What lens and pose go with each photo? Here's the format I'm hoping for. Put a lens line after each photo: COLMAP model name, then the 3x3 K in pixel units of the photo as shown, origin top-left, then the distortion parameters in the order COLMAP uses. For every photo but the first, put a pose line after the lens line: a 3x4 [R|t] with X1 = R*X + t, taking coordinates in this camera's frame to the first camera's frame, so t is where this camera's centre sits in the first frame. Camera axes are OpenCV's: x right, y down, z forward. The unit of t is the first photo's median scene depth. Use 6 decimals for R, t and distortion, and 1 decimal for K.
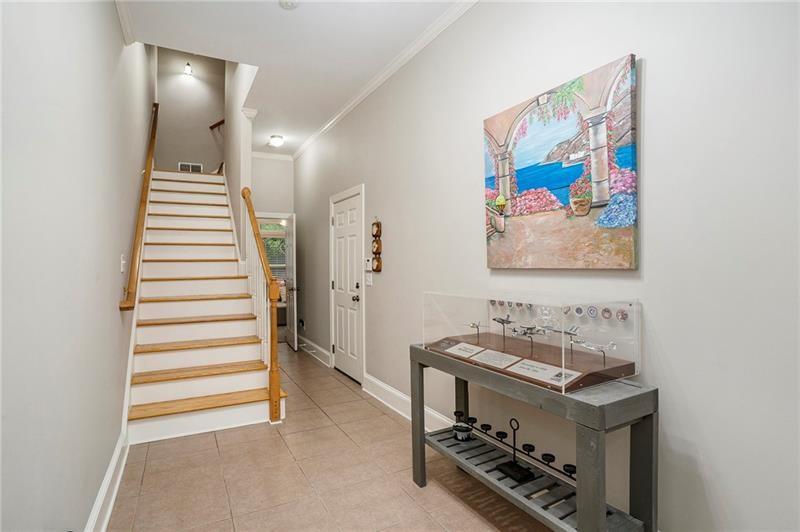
lens RADIAL K [[404.1, 0, 396.7], [0, 404.1, 261.3], [0, 0, 1]] dist [-0.025446, 0.005925]
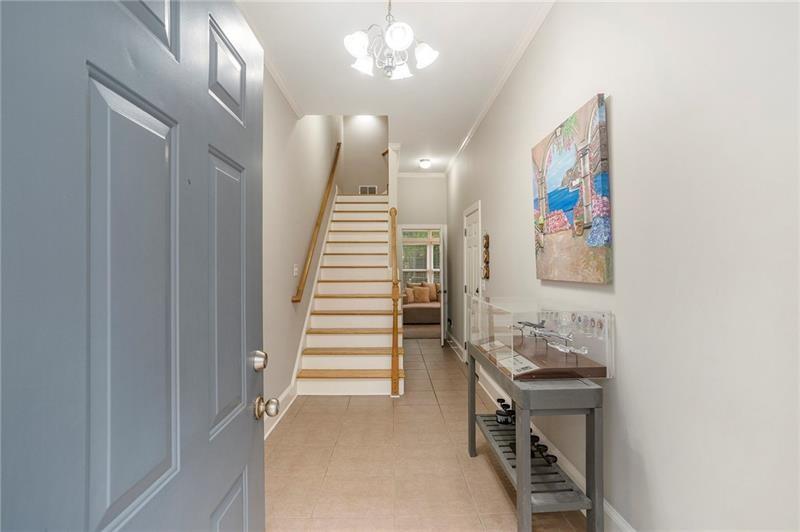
lens RADIAL K [[404.1, 0, 407.4], [0, 404.1, 271.1], [0, 0, 1]] dist [-0.025446, 0.005925]
pose [[0.900664, 0.012170, -0.434346, 0.392732], [-0.005271, 0.999840, 0.017084, -0.022465], [0.434485, -0.013097, 0.900584, -0.175055]]
